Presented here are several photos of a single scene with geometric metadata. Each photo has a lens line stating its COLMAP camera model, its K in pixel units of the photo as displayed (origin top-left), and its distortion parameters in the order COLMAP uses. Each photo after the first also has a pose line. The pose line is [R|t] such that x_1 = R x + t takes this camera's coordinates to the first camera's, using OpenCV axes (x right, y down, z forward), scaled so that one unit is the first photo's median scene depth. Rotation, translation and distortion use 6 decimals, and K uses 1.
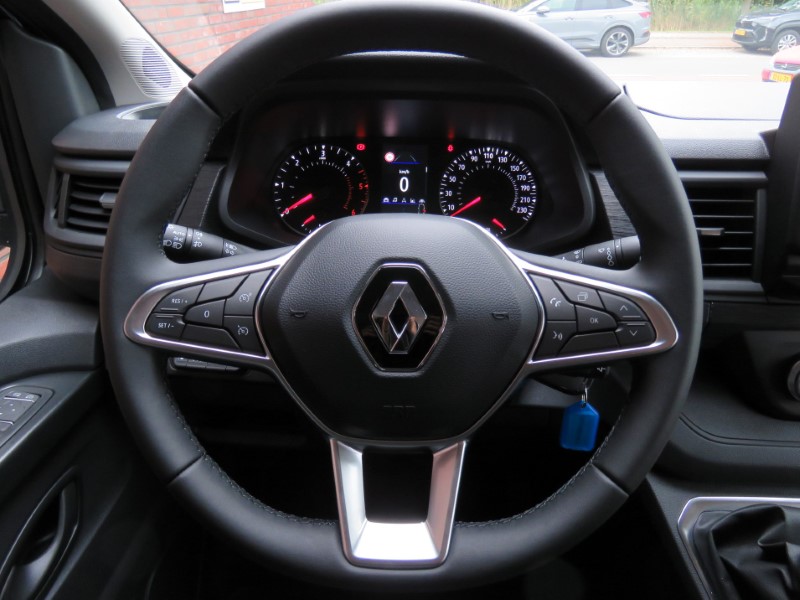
lens RADIAL K [[609.4, 0, 398.4], [0, 609.4, 323.2], [0, 0, 1]] dist [0.006421, 0.002704]
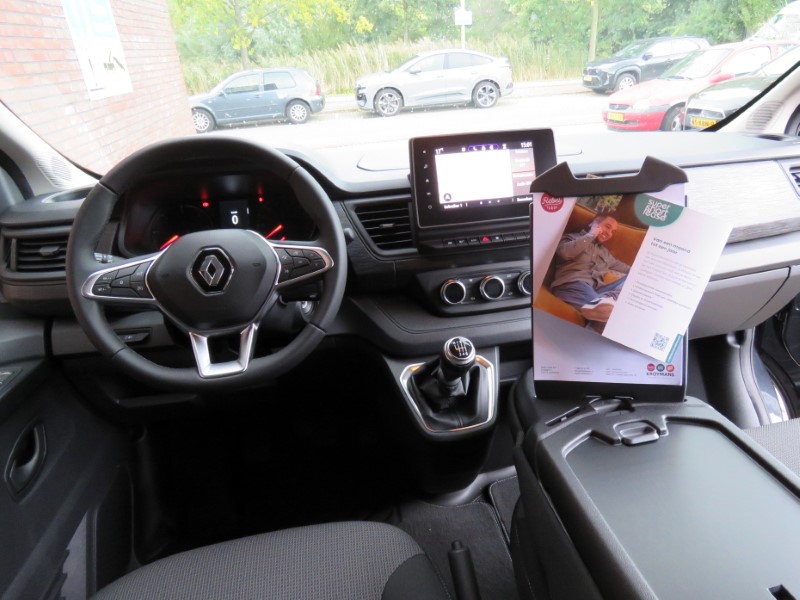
lens RADIAL K [[575.3, 0, 427.2], [0, 575.3, 297.5], [0, 0, 1]] dist [-0.001304, -0.003503]
pose [[0.965199, -0.142040, 0.219579, 0.263779], [0.165840, 0.981666, -0.093964, 0.384422], [-0.202207, 0.127109, 0.971059, -1.131083]]
